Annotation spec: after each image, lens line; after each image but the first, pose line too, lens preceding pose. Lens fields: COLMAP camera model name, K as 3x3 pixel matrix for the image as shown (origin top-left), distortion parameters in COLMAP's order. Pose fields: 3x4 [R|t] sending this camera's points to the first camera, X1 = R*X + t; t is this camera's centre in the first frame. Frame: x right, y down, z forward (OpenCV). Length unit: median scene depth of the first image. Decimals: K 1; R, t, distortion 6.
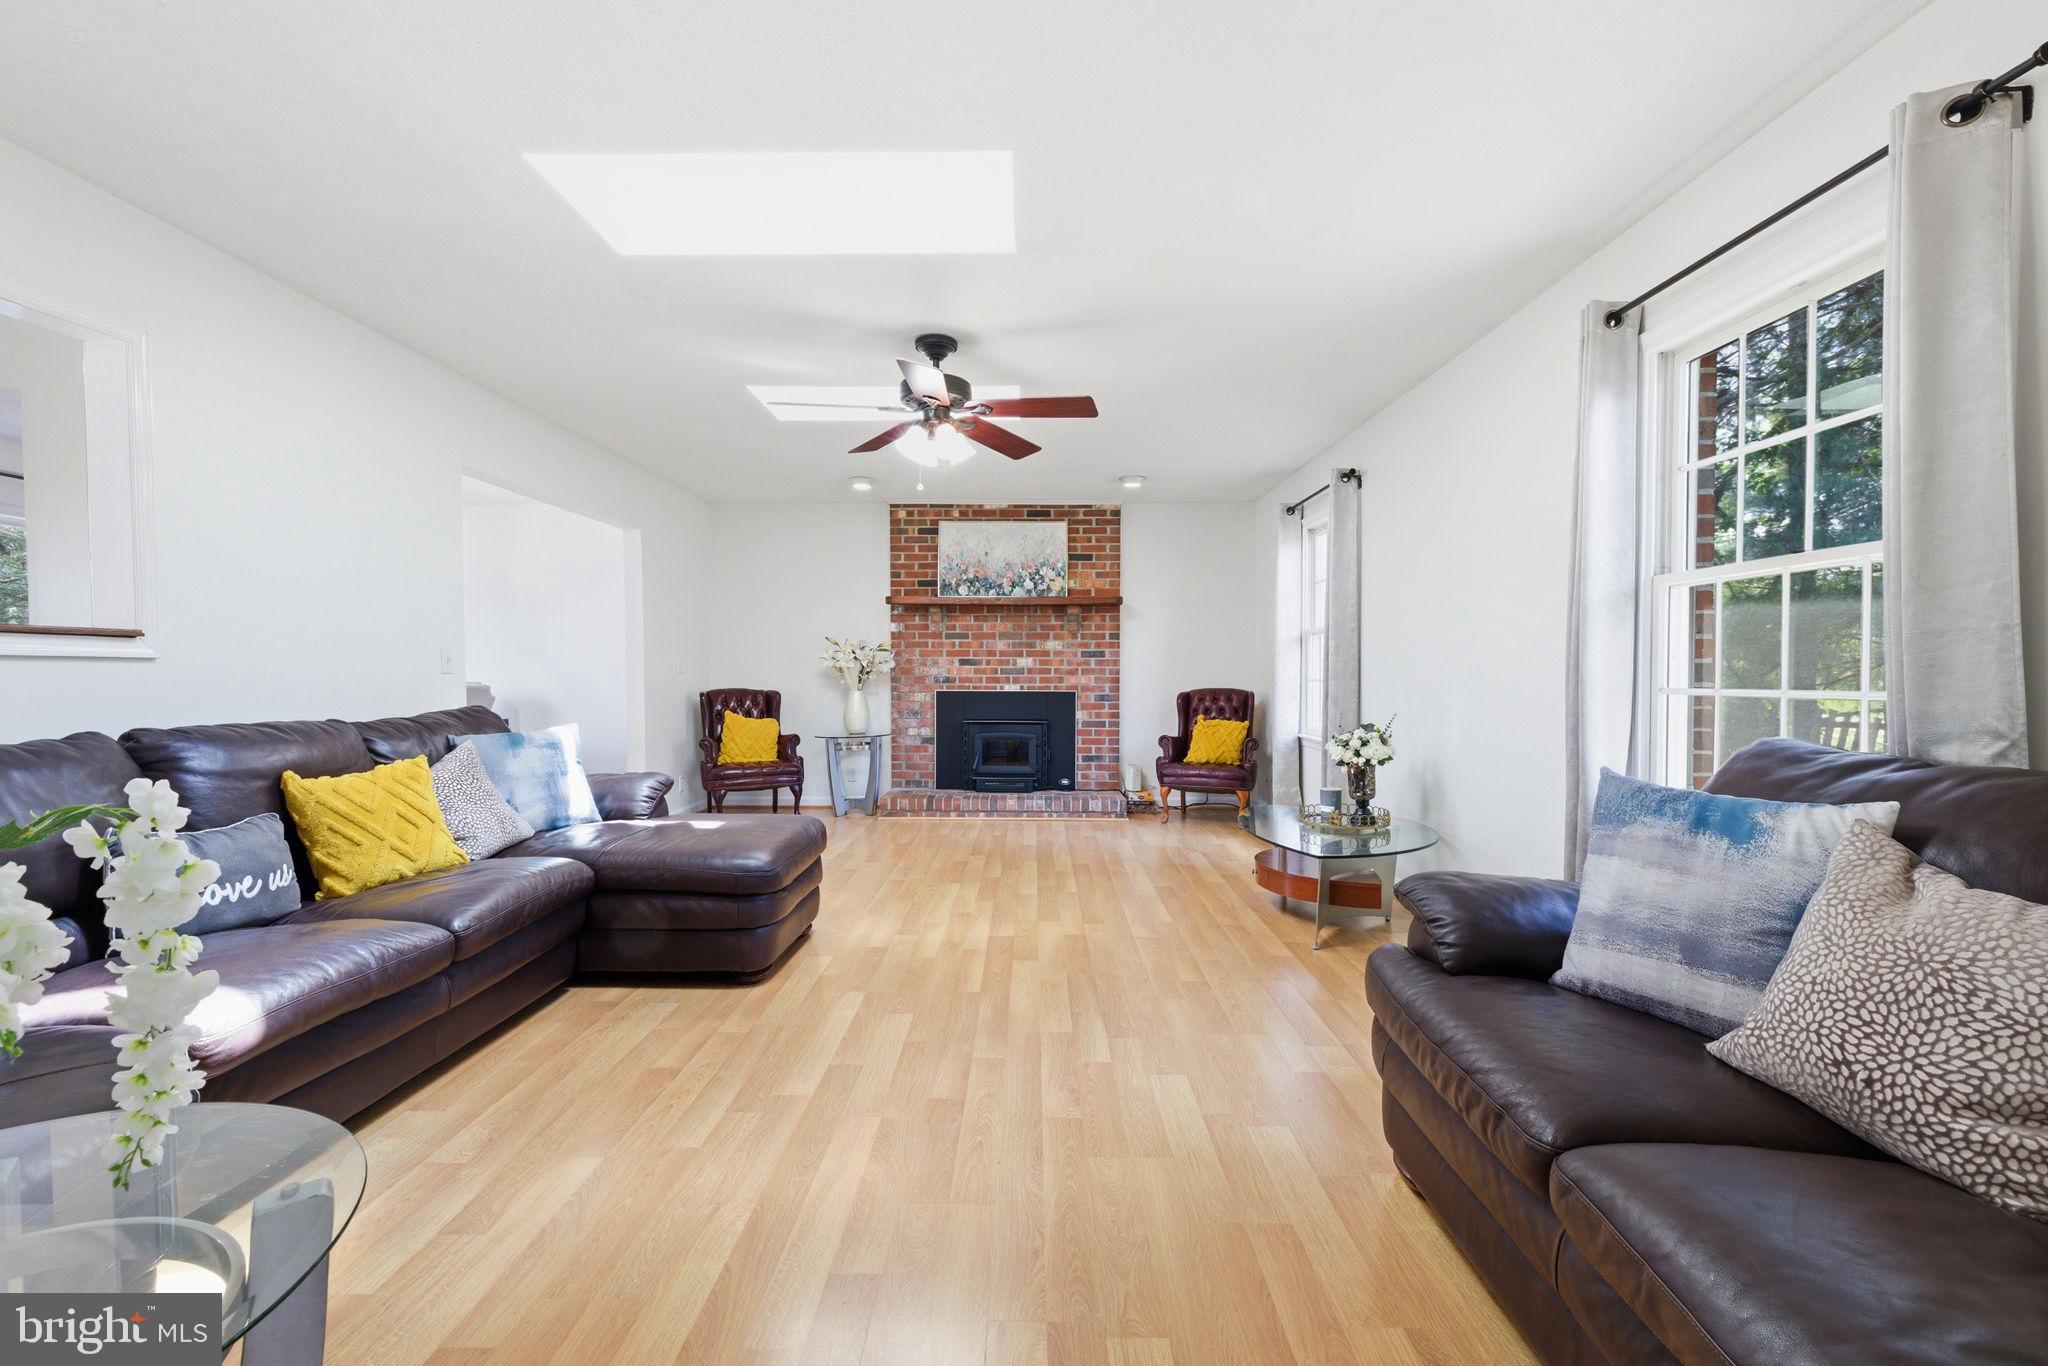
lens RADIAL K [[857.2, 0, 1021.2], [0, 857.2, 683.7], [0, 0, 1]] dist [0.007691, -0.001020]
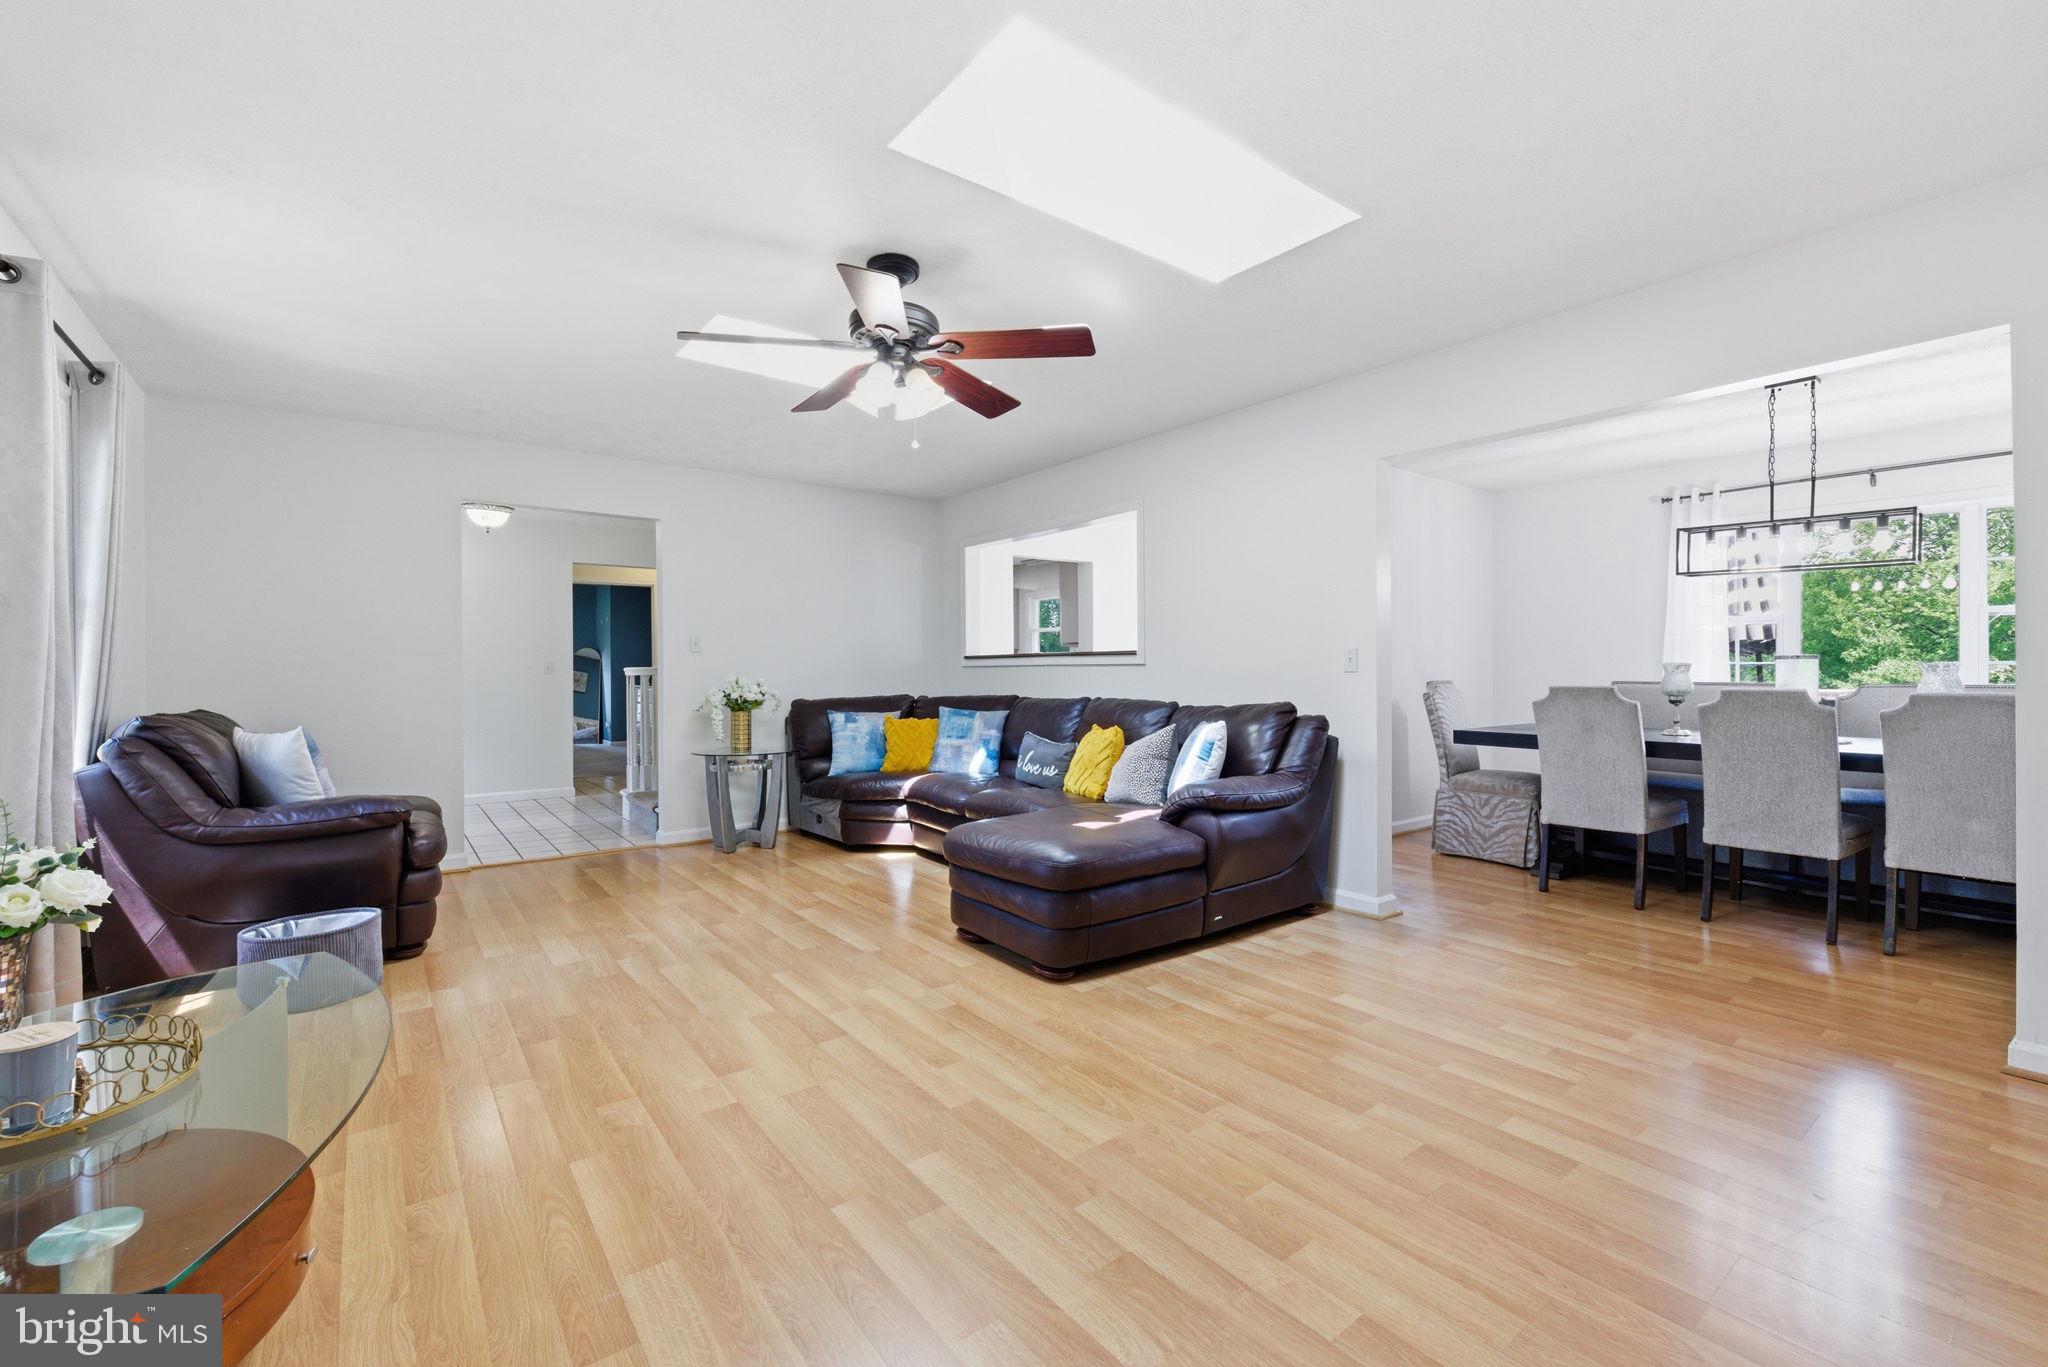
lens RADIAL K [[857.2, 0, 1019.9], [0, 857.2, 673.8], [0, 0, 1]] dist [0.007691, -0.001020]
pose [[-0.785451, 0.001072, -0.618924, 0.304973], [-0.008509, 0.999885, 0.012529, -0.022748], [0.618866, 0.015108, -0.785351, 1.687561]]
